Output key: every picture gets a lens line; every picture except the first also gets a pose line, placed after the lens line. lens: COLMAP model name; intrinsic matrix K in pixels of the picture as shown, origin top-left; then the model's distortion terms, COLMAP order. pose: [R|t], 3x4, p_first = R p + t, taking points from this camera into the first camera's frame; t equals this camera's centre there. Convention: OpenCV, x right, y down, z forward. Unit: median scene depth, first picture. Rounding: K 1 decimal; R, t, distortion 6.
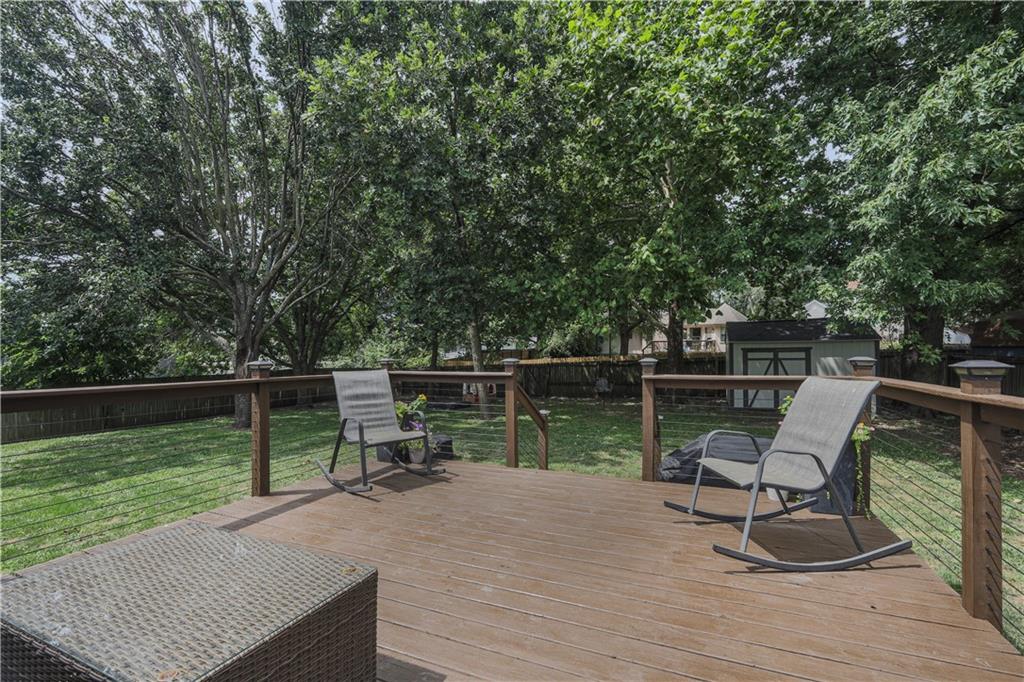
lens RADIAL K [[464.4, 0, 496.8], [0, 464.4, 342.0], [0, 0, 1]] dist [0.001512, 0.000035]
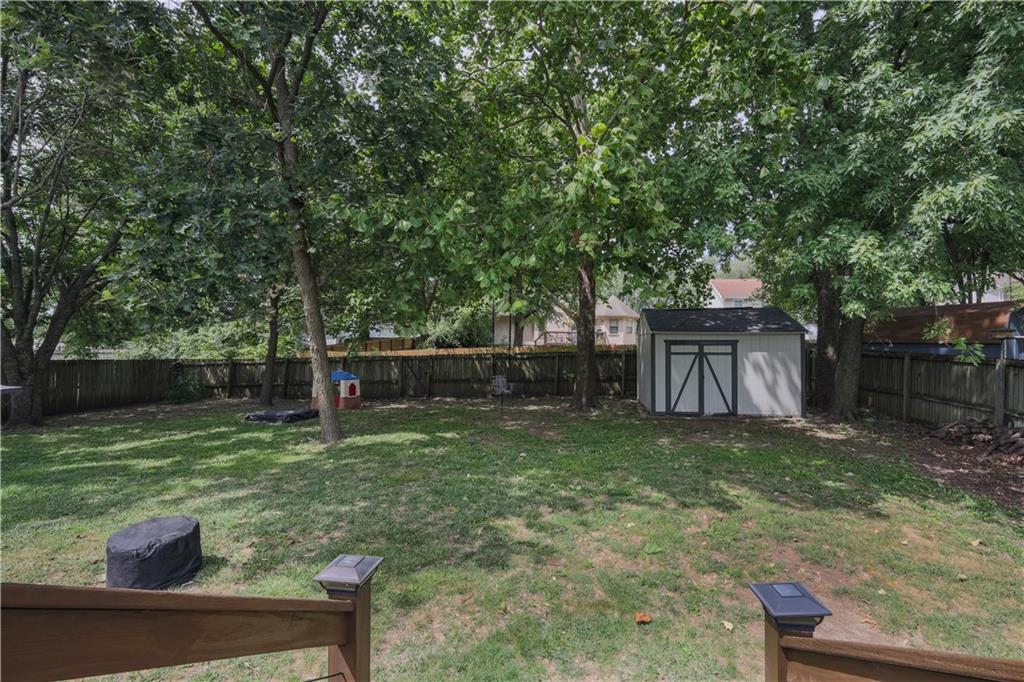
lens RADIAL K [[464.4, 0, 496.8], [0, 464.4, 342.0], [0, 0, 1]] dist [0.001512, 0.000035]
pose [[0.971618, 0.014743, 0.236094, 0.041513], [-0.019845, 0.999618, 0.019246, 0.007047], [-0.235720, -0.023385, 0.971540, 0.266257]]
